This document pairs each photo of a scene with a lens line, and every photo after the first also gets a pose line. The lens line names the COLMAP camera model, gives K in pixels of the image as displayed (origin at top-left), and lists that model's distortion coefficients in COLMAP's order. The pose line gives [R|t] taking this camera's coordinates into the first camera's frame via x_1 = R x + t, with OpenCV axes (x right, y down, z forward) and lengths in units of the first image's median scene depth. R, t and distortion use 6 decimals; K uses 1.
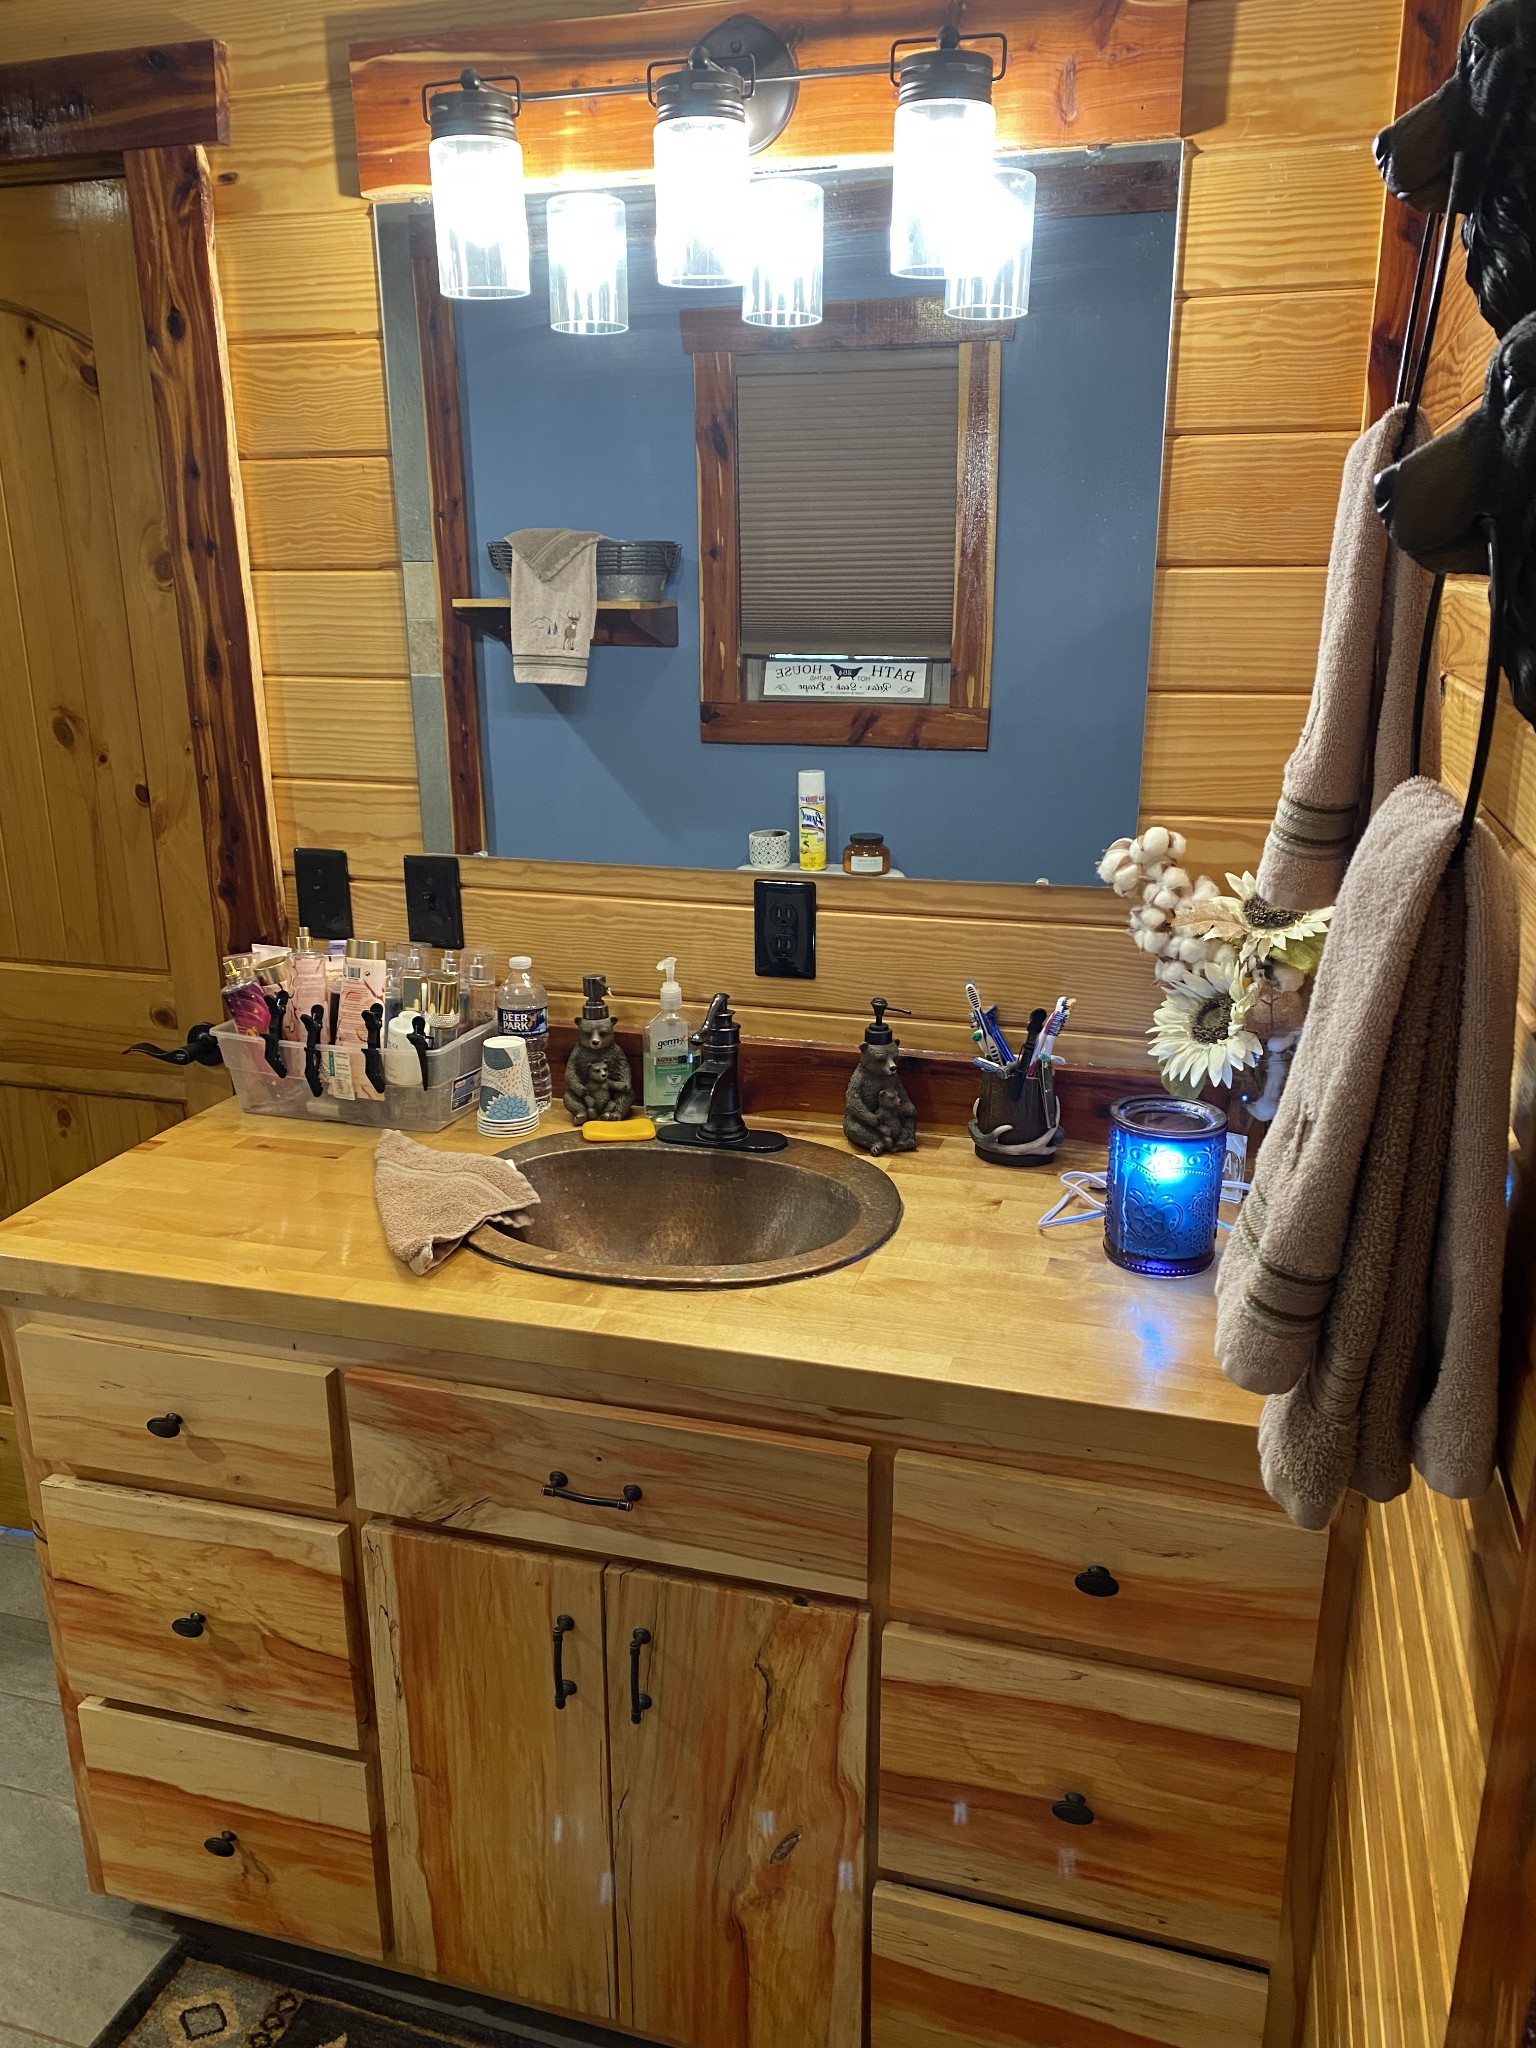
lens RADIAL K [[1559.4, 0, 765.4], [0, 1559.4, 1043.9], [0, 0, 1]] dist [0.032422, -0.034839]
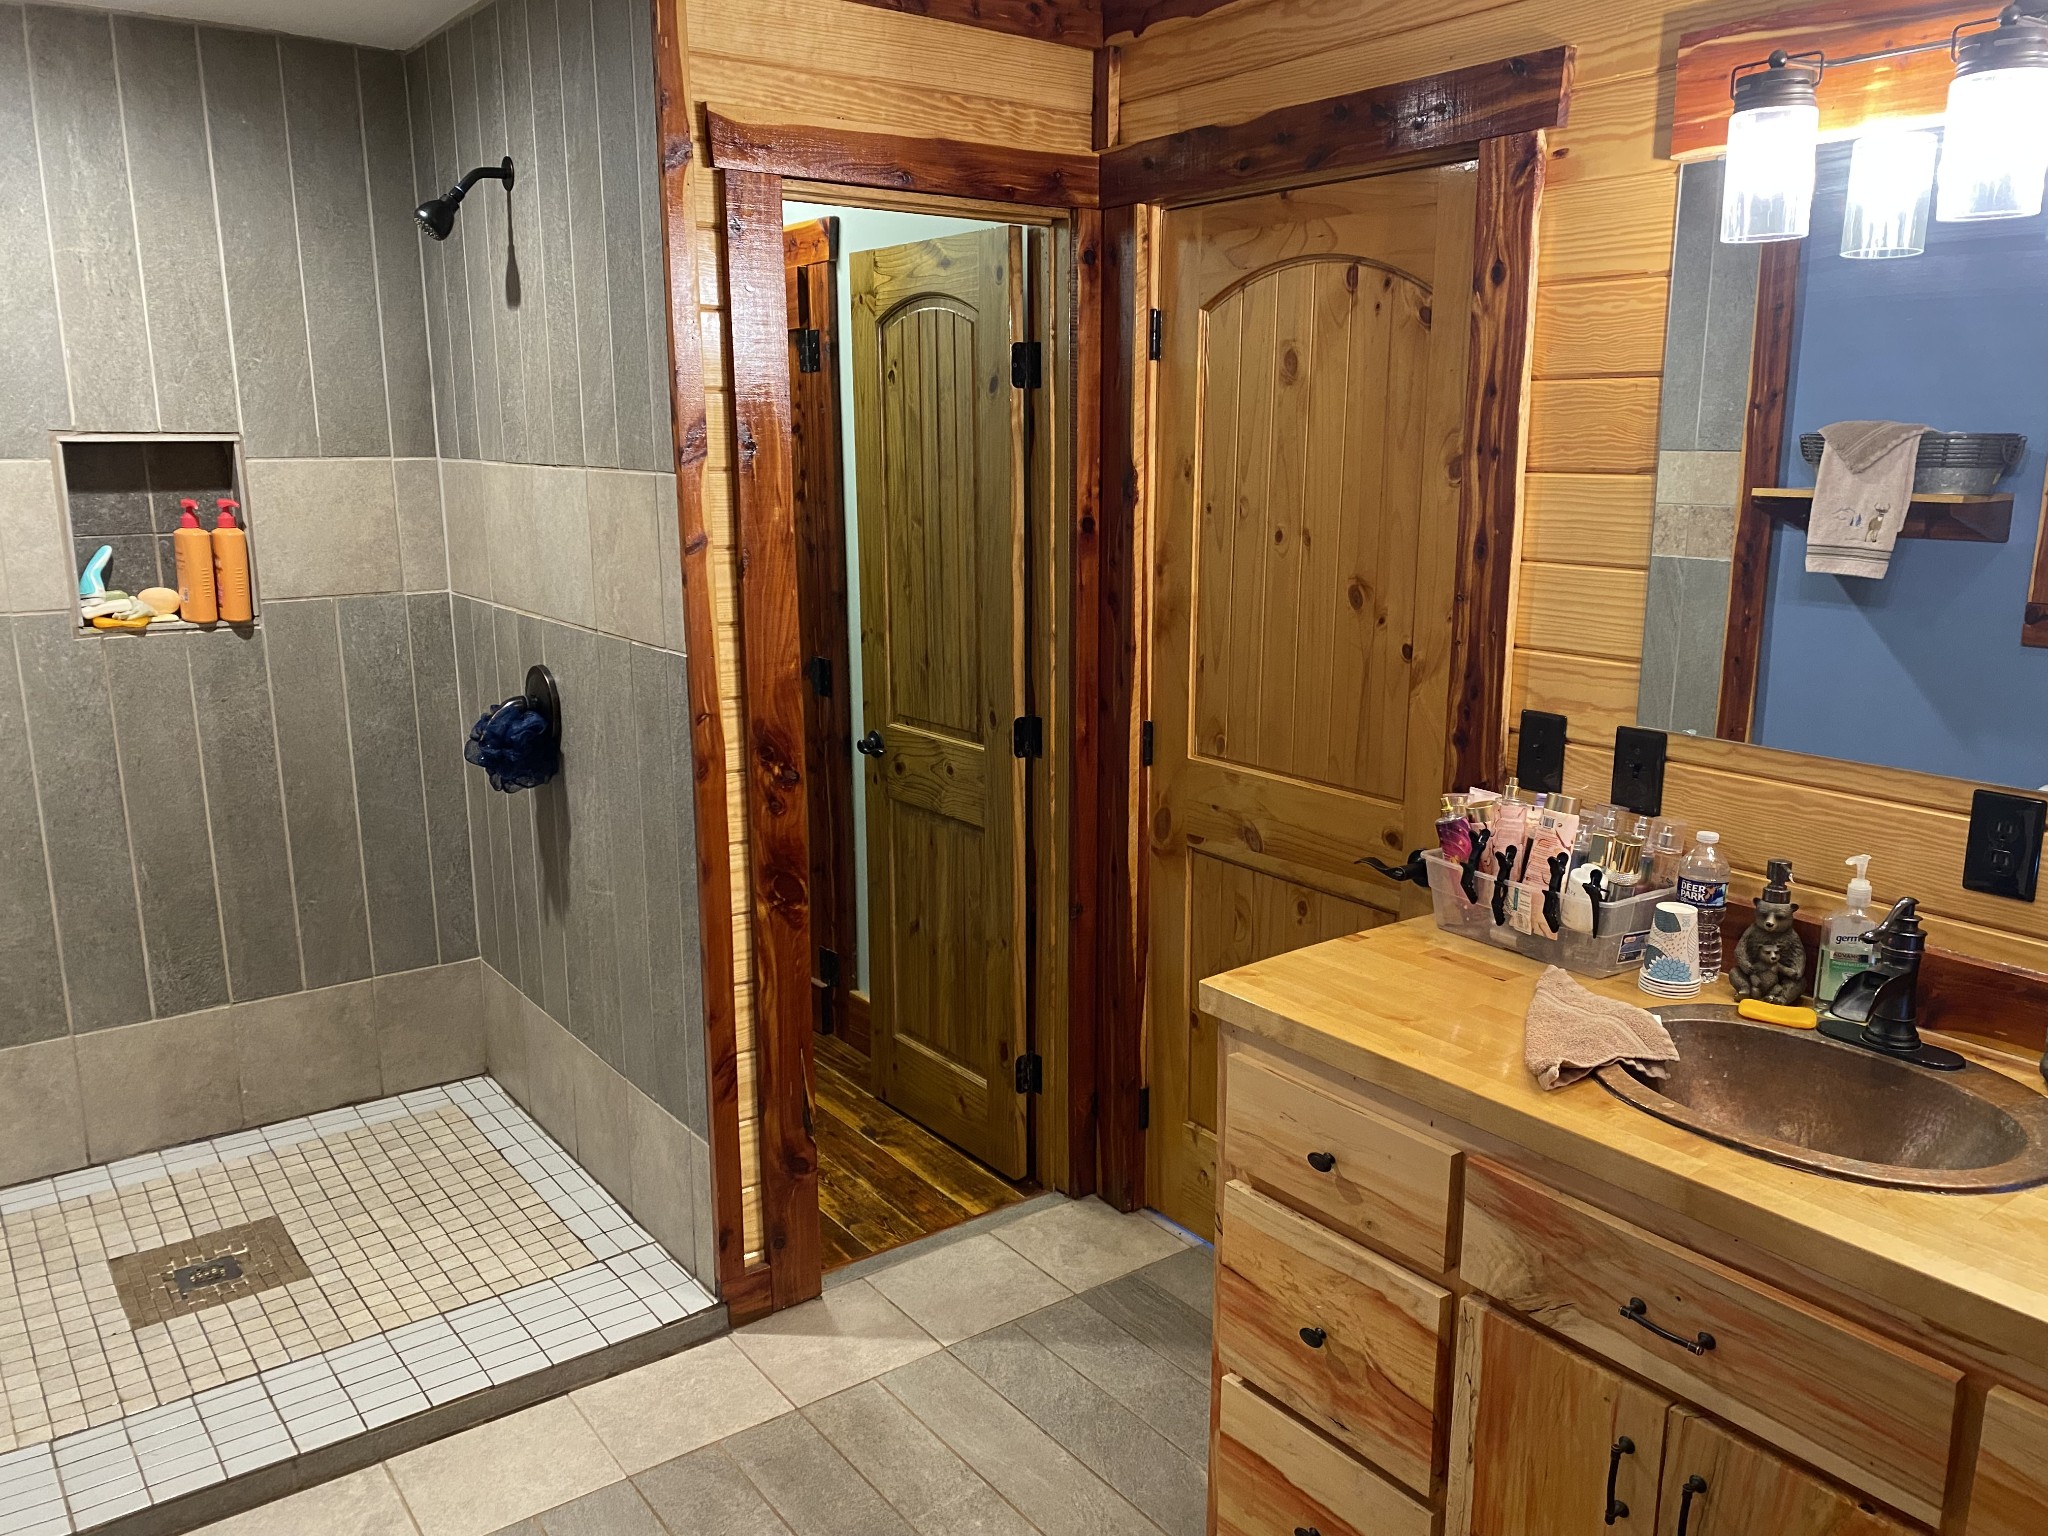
lens RADIAL K [[1559.4, 0, 1038.4], [0, 1559.4, 755.2], [0, 0, 1]] dist [0.032422, -0.034839]
pose [[0.801523, 0.126417, -0.584448, 0.095775], [-0.181911, 0.982621, -0.036935, 0.015354], [0.569622, 0.135922, 0.810590, -0.132529]]
